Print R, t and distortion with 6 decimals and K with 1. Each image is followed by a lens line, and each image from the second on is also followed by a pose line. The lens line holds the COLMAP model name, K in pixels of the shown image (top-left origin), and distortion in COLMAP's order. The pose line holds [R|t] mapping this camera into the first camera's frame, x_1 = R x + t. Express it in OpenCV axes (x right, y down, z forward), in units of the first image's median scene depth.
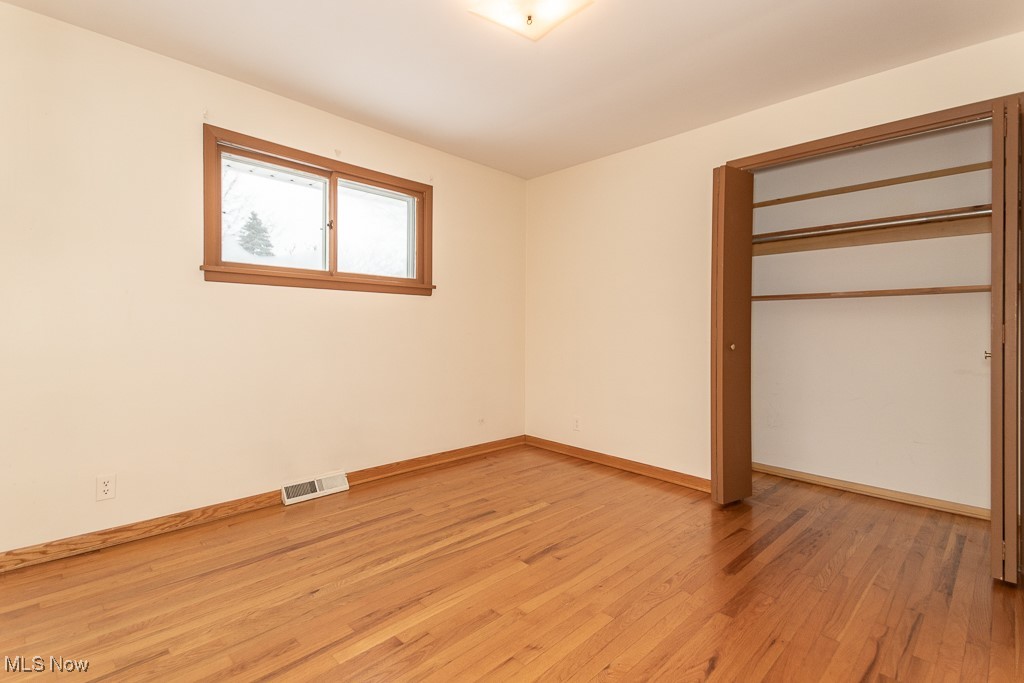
lens RADIAL K [[471.9, 0, 500.3], [0, 471.9, 334.0], [0, 0, 1]] dist [0.083077, -0.031829]
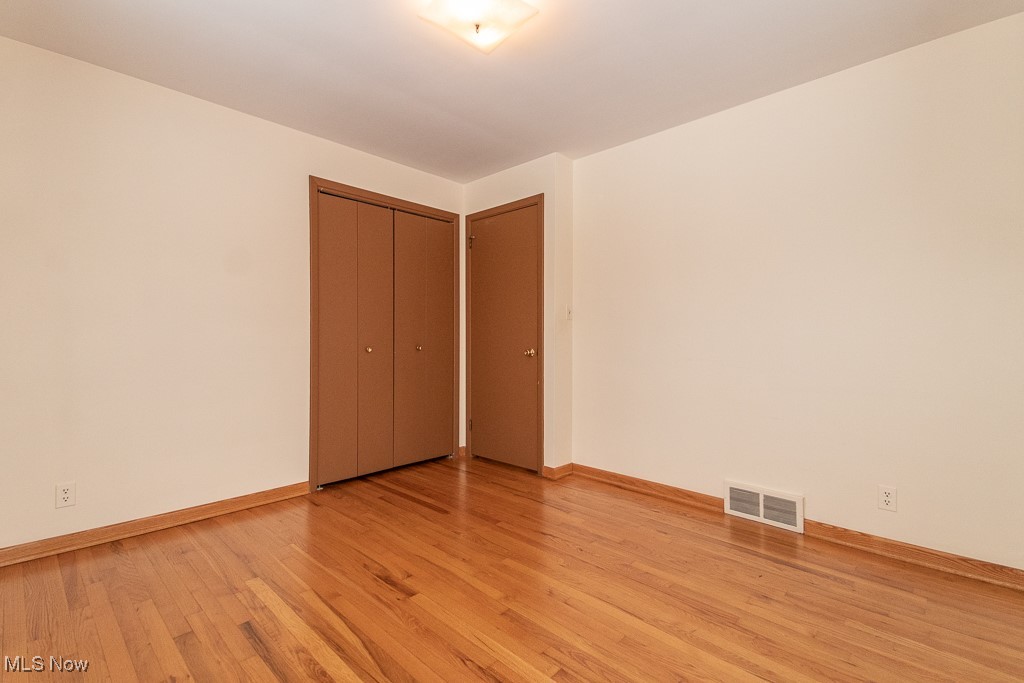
lens RADIAL K [[471.9, 0, 500.3], [0, 471.9, 334.0], [0, 0, 1]] dist [0.083077, -0.031829]
pose [[-0.028493, -0.000234, 0.999594, -0.714809], [0.011872, 0.999929, 0.000573, -0.012716], [-0.999523, 0.011884, -0.028488, 0.707854]]
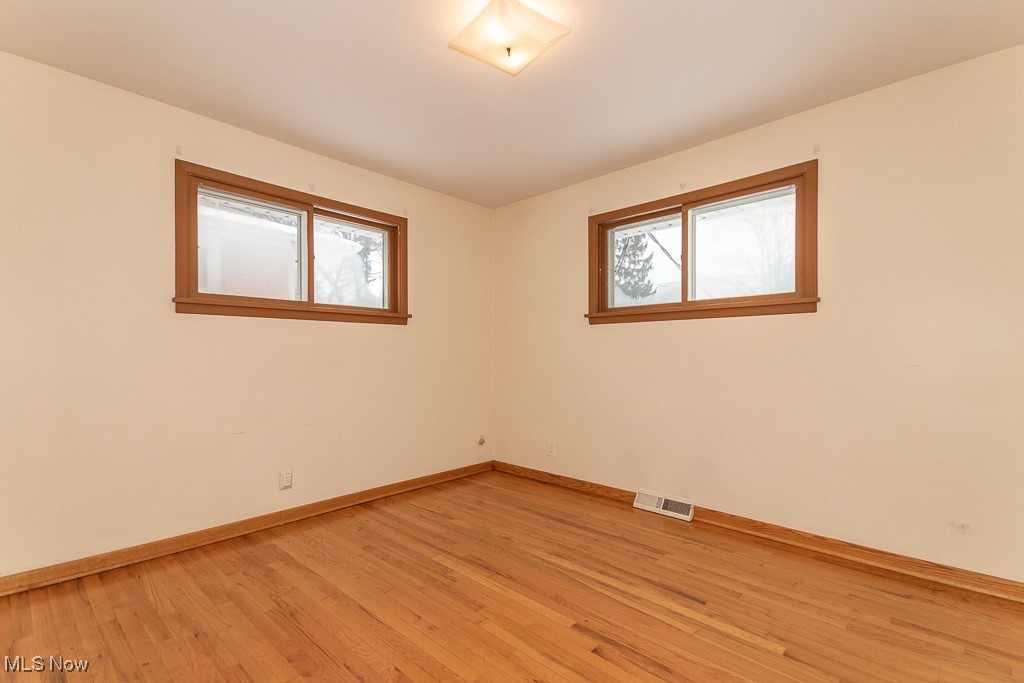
lens RADIAL K [[460.2, 0, 507.7], [0, 460.2, 352.0], [0, 0, 1]] dist [0.044694, -0.000399]
pose [[0.049397, -0.014521, -0.998674, 0.744609], [-0.014656, 0.999776, -0.015262, -0.002563], [0.998672, 0.015391, 0.049173, 0.687401]]
